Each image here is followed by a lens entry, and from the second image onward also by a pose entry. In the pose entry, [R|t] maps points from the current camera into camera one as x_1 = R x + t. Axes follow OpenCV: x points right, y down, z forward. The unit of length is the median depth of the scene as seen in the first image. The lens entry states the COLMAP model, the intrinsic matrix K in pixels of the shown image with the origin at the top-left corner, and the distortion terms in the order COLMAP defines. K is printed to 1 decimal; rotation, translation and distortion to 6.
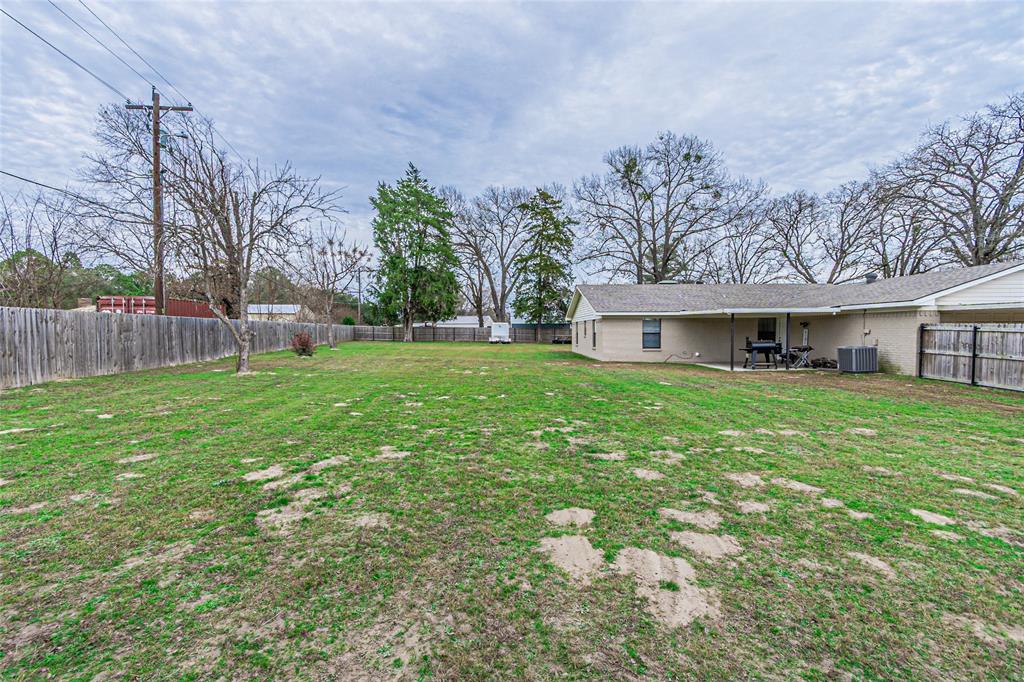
lens RADIAL K [[449.9, 0, 495.2], [0, 449.9, 324.5], [0, 0, 1]] dist [0.006471, -0.000906]
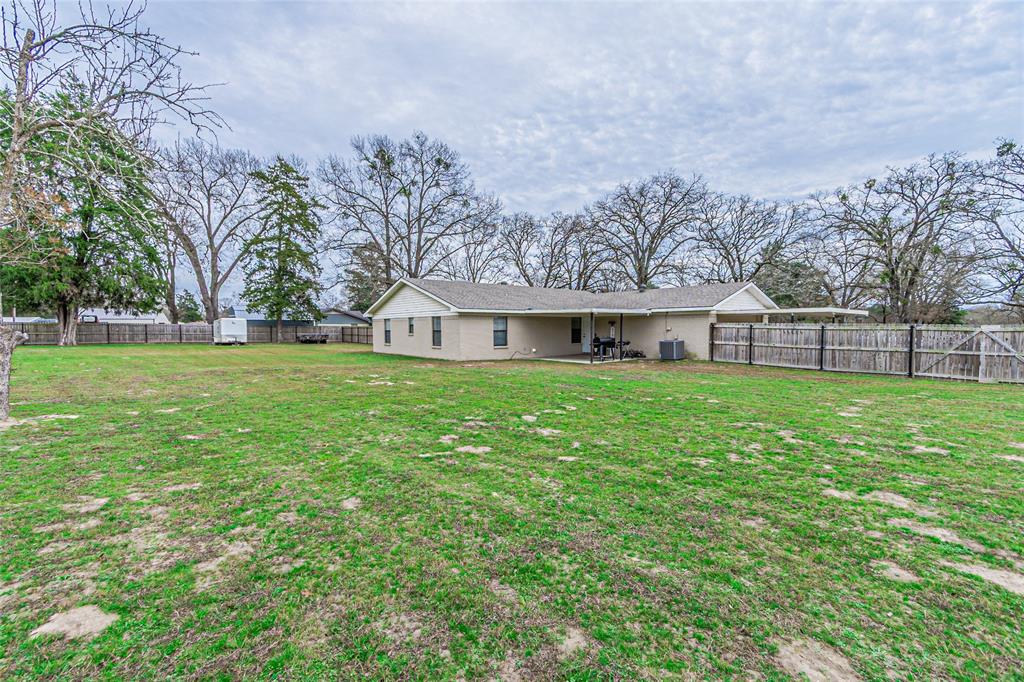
lens RADIAL K [[449.9, 0, 508.4], [0, 449.9, 344.8], [0, 0, 1]] dist [0.006471, -0.000906]
pose [[0.774750, -0.023627, 0.631826, -0.105950], [-0.008006, 0.998855, 0.047169, 0.001117], [-0.632216, -0.041602, 0.773674, 0.073292]]
